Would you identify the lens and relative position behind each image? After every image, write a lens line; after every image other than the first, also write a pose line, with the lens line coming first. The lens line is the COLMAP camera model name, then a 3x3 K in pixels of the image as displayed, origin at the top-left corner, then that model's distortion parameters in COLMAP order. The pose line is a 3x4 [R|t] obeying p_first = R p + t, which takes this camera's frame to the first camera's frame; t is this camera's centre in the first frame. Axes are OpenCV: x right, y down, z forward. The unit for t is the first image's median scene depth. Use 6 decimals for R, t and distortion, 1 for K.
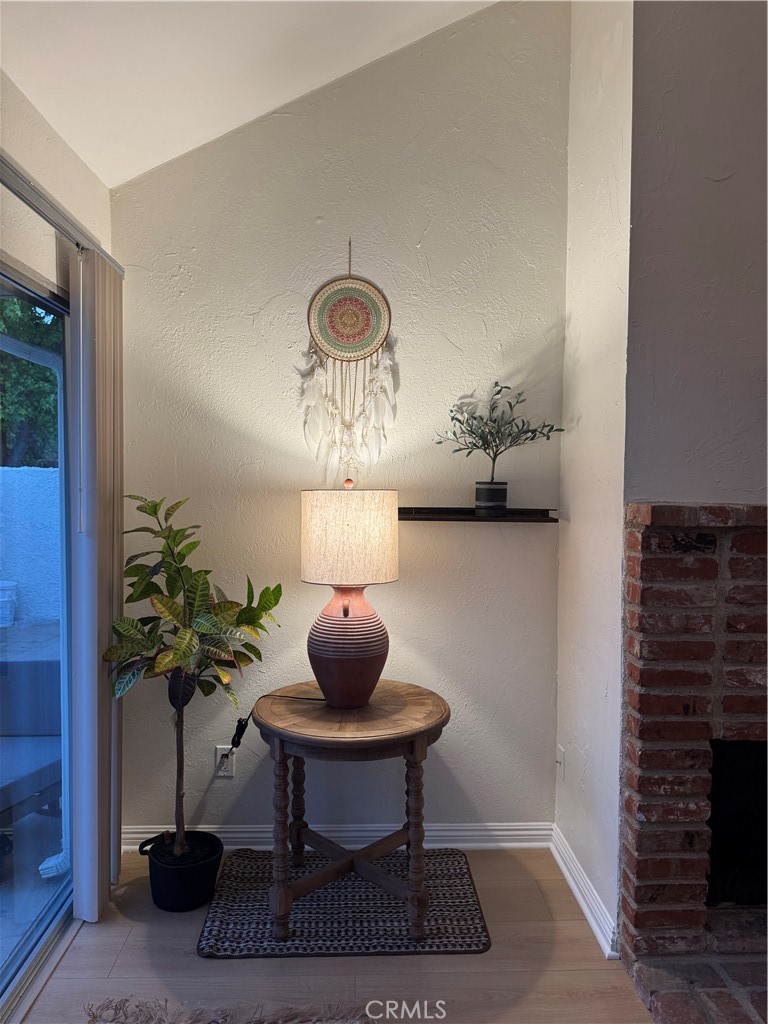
lens RADIAL K [[718.9, 0, 384.0], [0, 718.9, 512.0], [0, 0, 1]] dist [0.007649, 0.001767]
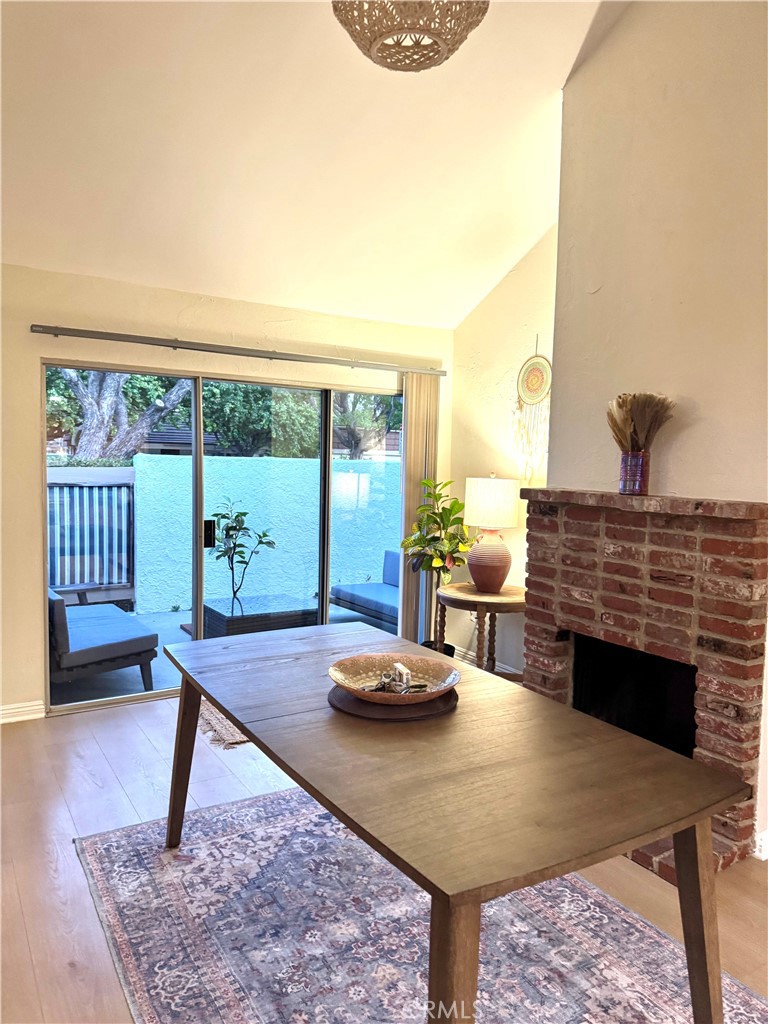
lens RADIAL K [[725.7, 0, 384.0], [0, 725.7, 512.0], [0, 0, 1]] dist [0.002467, -0.000962]
pose [[0.496079, 0.064716, -0.865862, 1.758805], [-0.066293, 0.997131, 0.036546, 0.007165], [0.865743, 0.039270, 0.498946, -0.239568]]
